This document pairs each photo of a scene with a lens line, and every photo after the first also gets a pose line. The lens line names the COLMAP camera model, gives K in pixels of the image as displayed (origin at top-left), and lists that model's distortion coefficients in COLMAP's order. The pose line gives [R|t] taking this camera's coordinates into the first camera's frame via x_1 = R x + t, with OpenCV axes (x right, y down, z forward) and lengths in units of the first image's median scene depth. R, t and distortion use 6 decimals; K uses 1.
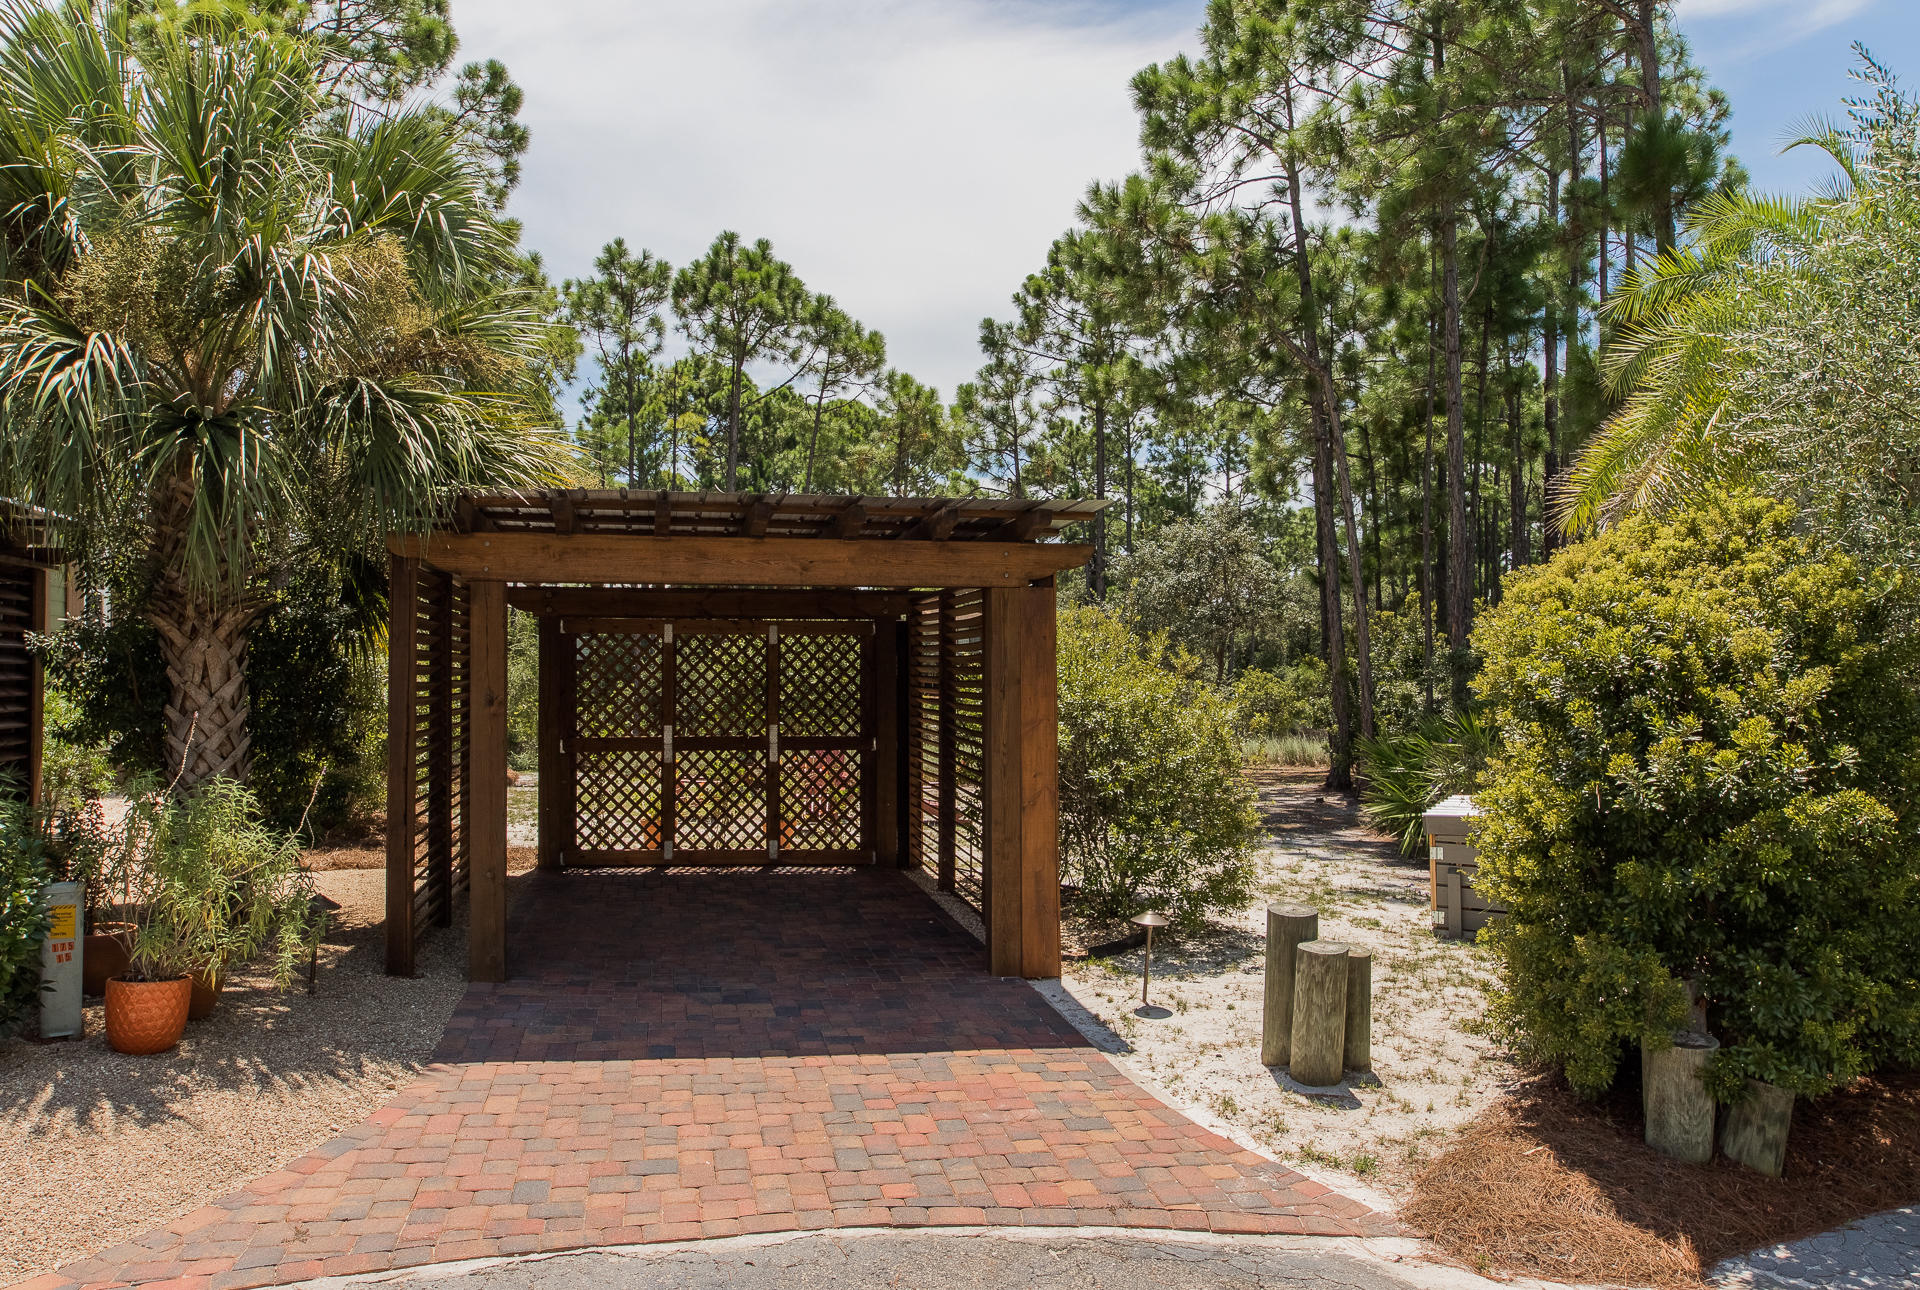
lens RADIAL K [[1320.7, 0, 892.4], [0, 1320.7, 630.1], [0, 0, 1]] dist [0.002964, 0.003463]
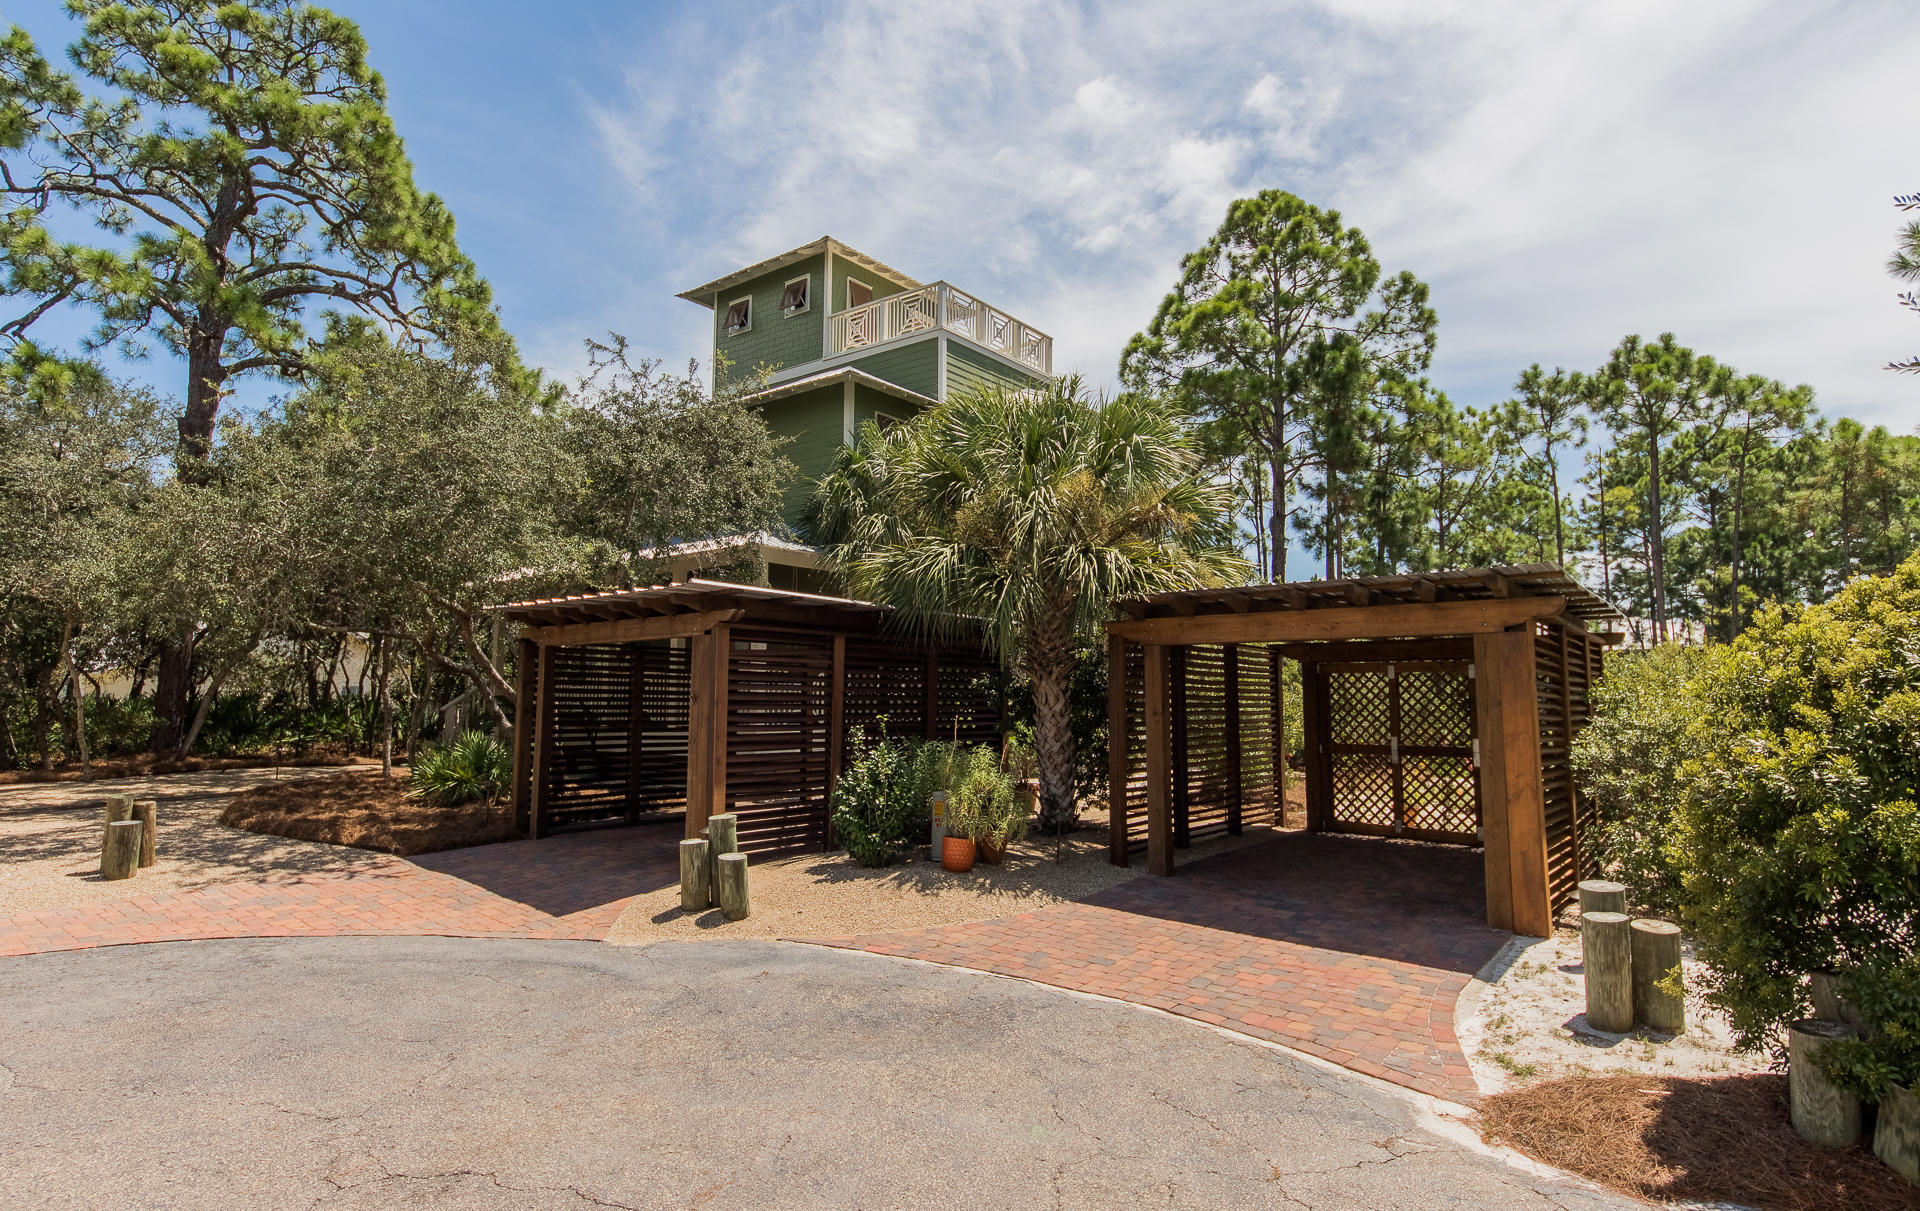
lens RADIAL K [[962.8, 0, 1001.6], [0, 962.8, 591.5], [0, 0, 1]] dist [0.002403, -0.000908]
pose [[0.679739, -0.082966, -0.728746, 0.315083], [0.020887, 0.995368, -0.093837, 0.004836], [0.733156, 0.048563, 0.678324, -0.020588]]
